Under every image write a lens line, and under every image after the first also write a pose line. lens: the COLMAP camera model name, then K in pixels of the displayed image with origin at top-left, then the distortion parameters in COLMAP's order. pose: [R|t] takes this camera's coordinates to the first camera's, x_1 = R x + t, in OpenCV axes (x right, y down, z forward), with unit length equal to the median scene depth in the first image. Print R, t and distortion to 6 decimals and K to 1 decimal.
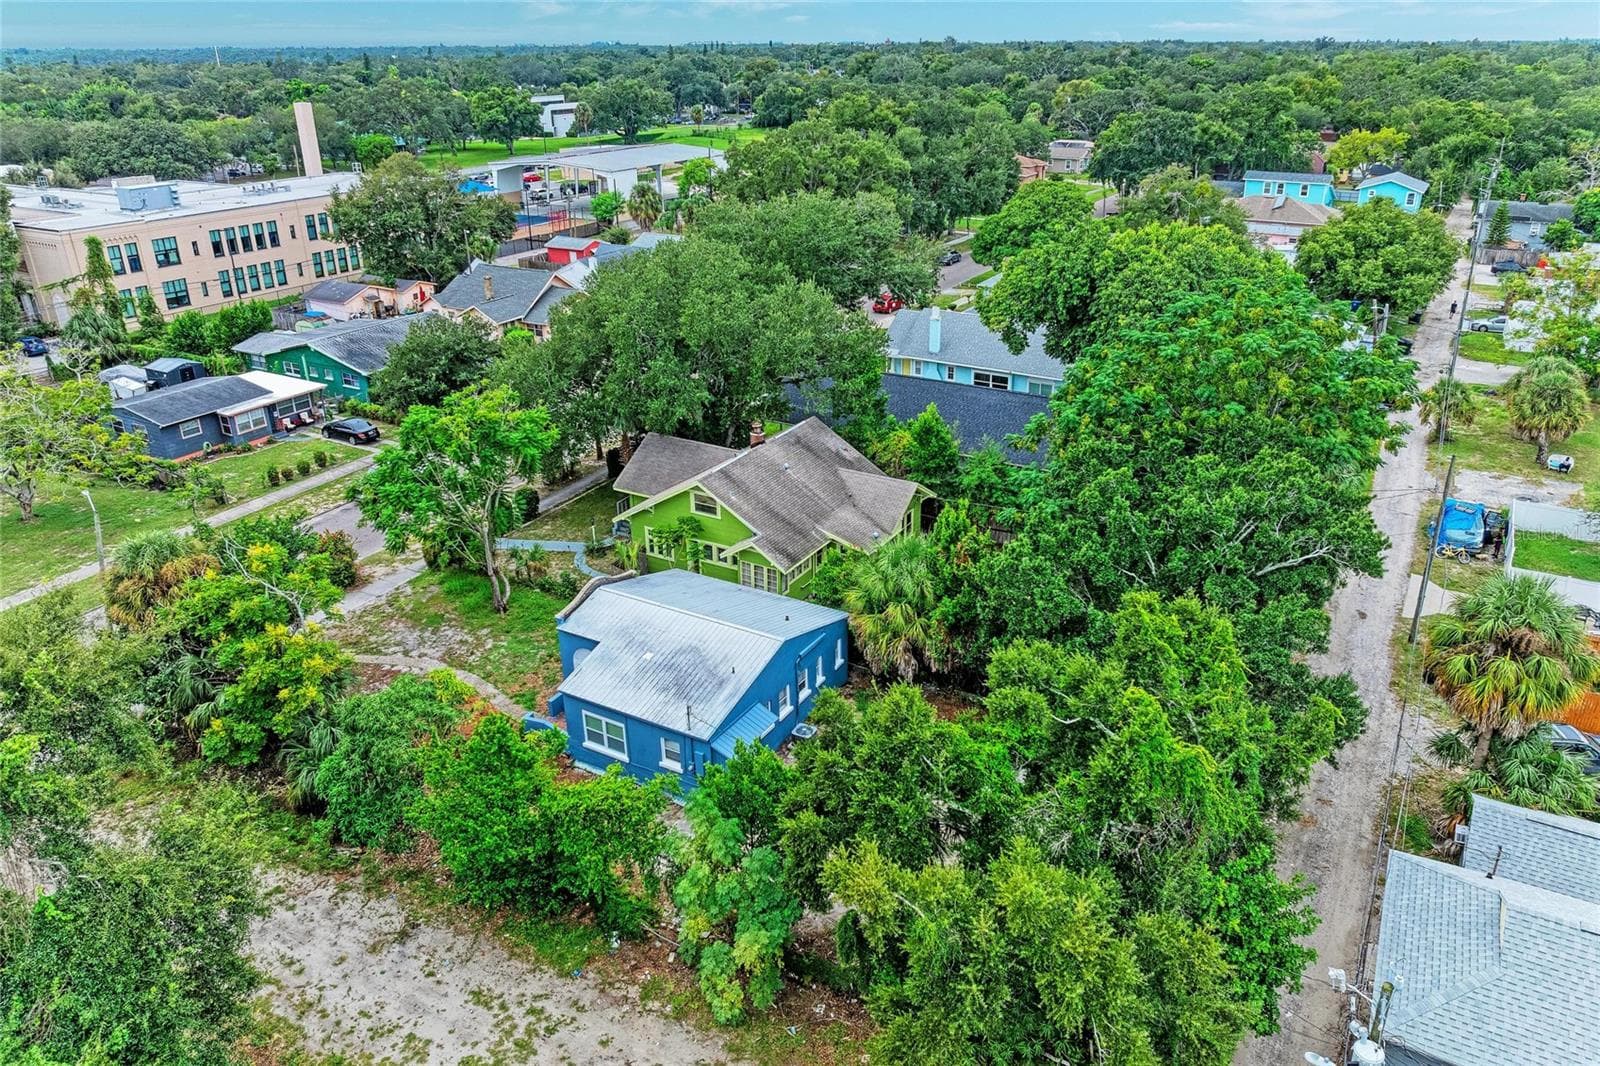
lens RADIAL K [[1157.2, 0, 804.4], [0, 1157.2, 536.1], [0, 0, 1]] dist [-0.029398, 0.013693]
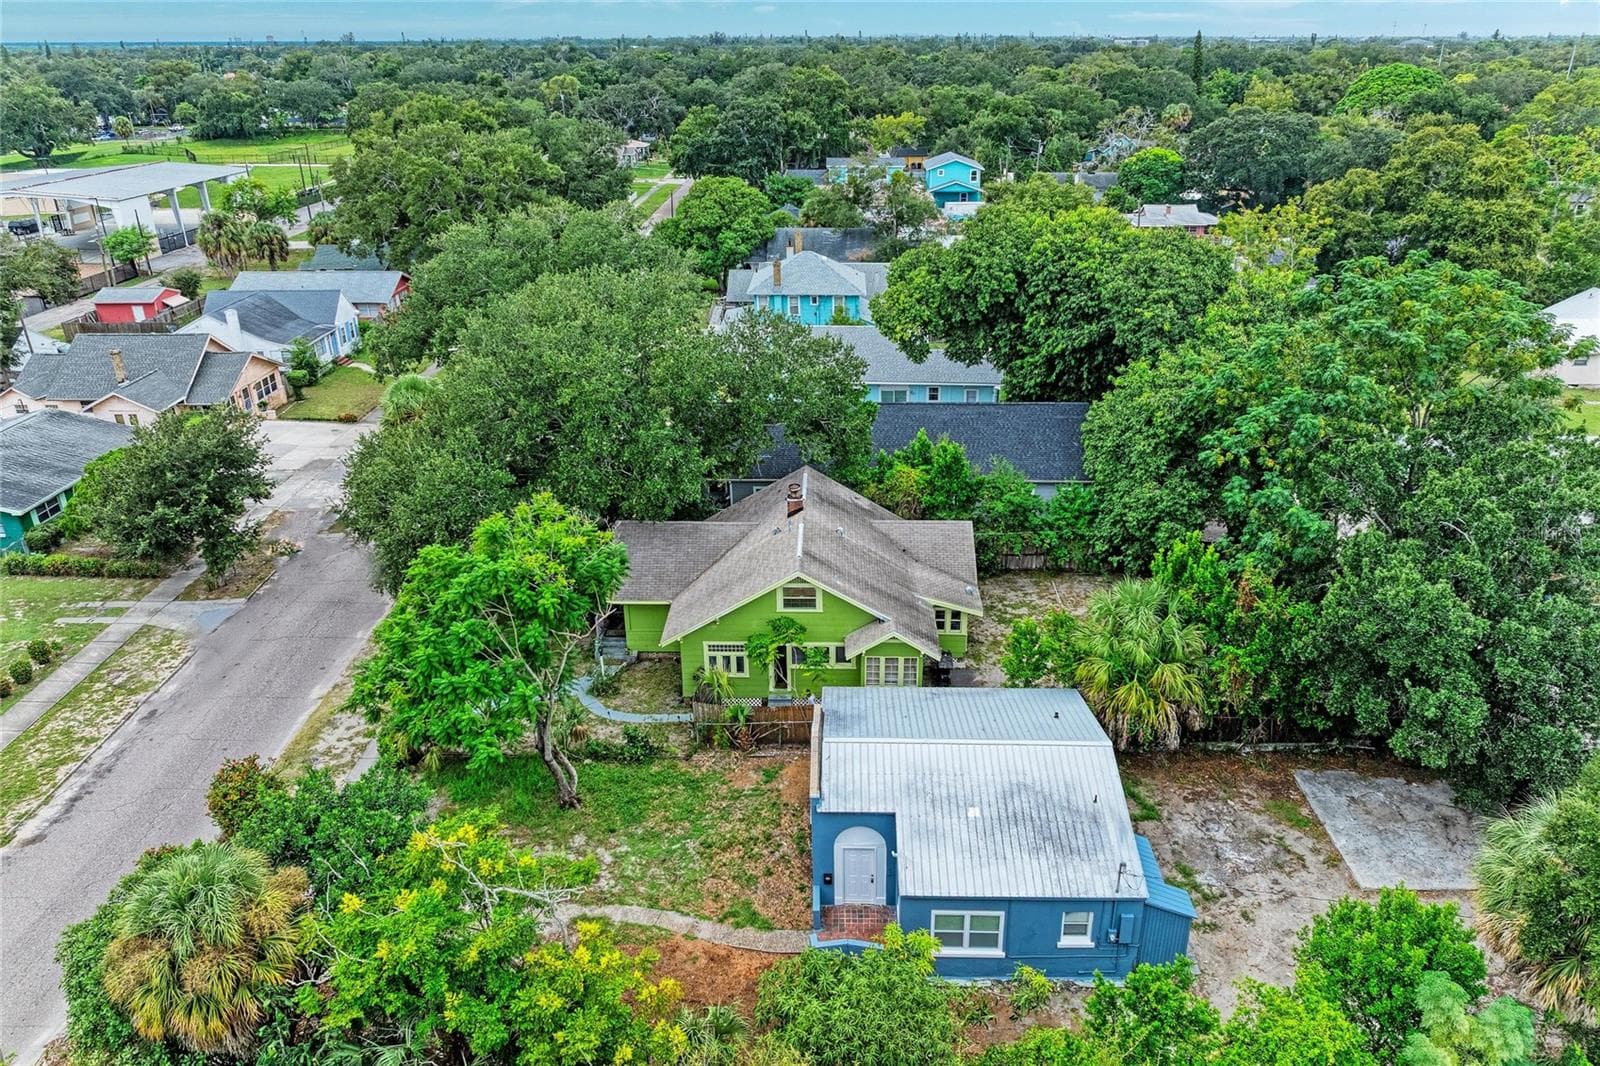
lens RADIAL K [[1157.2, 0, 798.2], [0, 1157.2, 532.3], [0, 0, 1]] dist [-0.029398, 0.013693]
pose [[0.872390, -0.191387, 0.449786, -0.340465], [0.192592, 0.980311, 0.043583, -0.083596], [-0.449271, 0.048604, 0.892072, 0.226593]]
